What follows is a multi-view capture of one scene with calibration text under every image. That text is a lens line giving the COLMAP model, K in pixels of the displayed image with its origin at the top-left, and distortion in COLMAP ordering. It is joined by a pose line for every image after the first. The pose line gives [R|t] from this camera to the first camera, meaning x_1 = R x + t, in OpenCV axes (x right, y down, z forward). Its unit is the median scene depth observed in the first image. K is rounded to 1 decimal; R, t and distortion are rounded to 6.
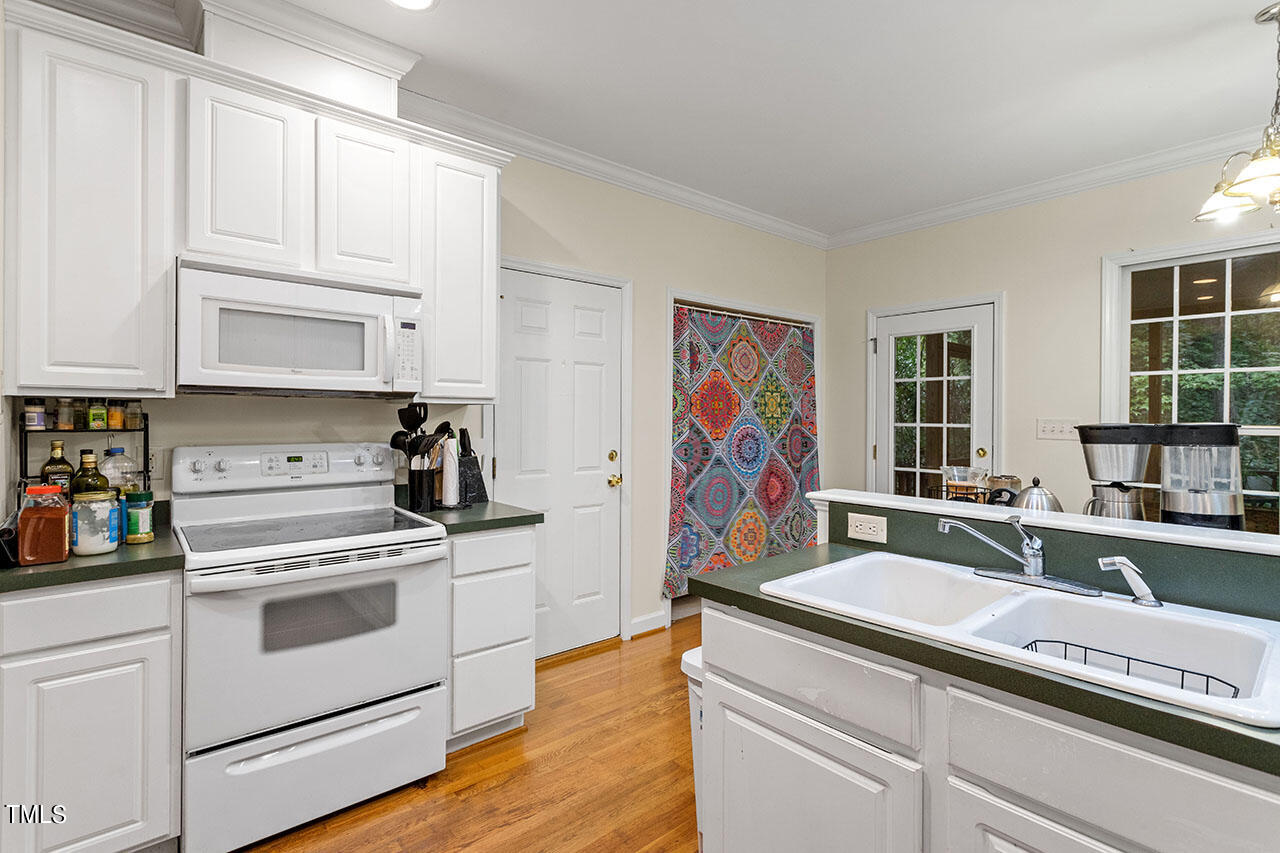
lens RADIAL K [[612.9, 0, 645.2], [0, 612.9, 421.9], [0, 0, 1]] dist [0.000331, -0.000053]
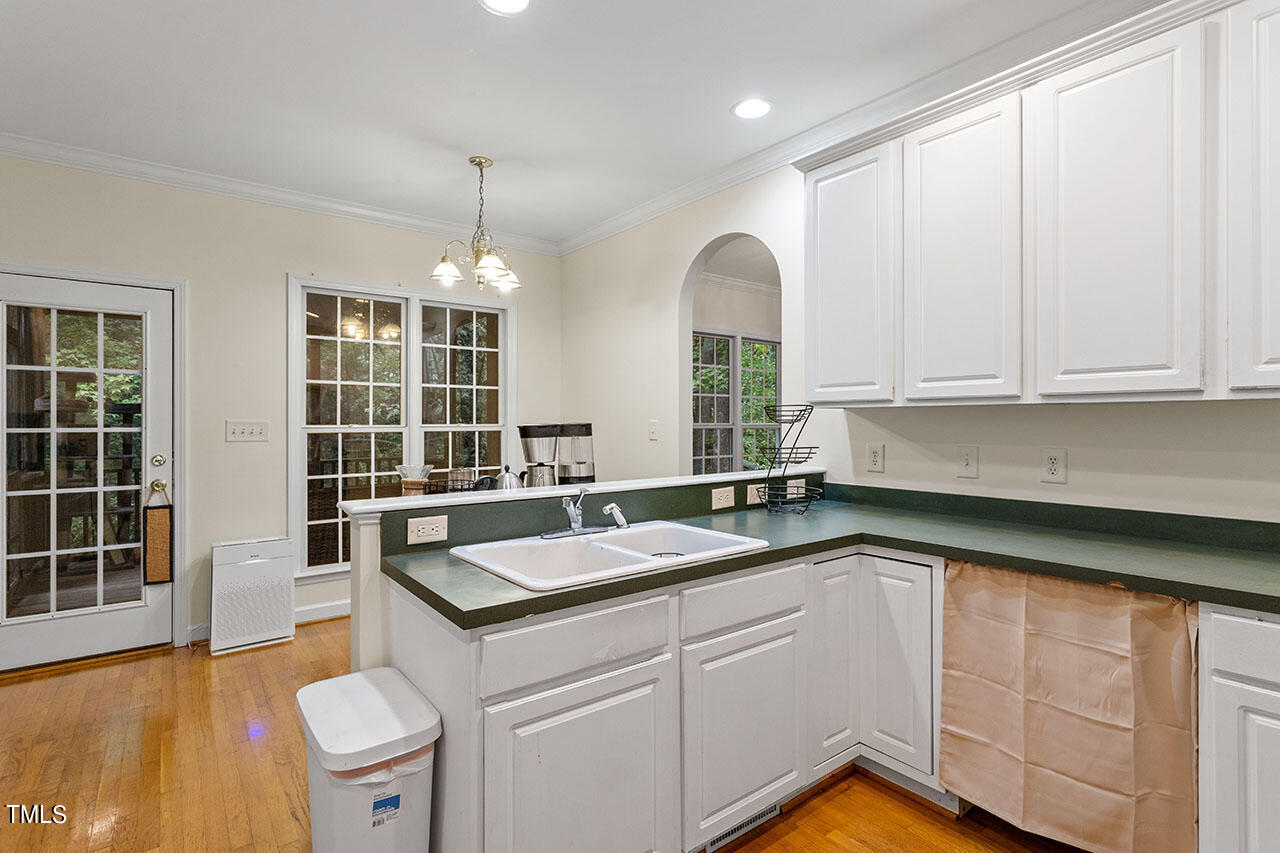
lens RADIAL K [[612.9, 0, 645.4], [0, 612.9, 424.4], [0, 0, 1]] dist [0.000331, -0.000053]
pose [[0.055780, -0.013354, 0.998354, -0.798186], [0.009633, 0.999871, 0.012836, -0.014034], [-0.998397, 0.008902, 0.055902, 0.740883]]
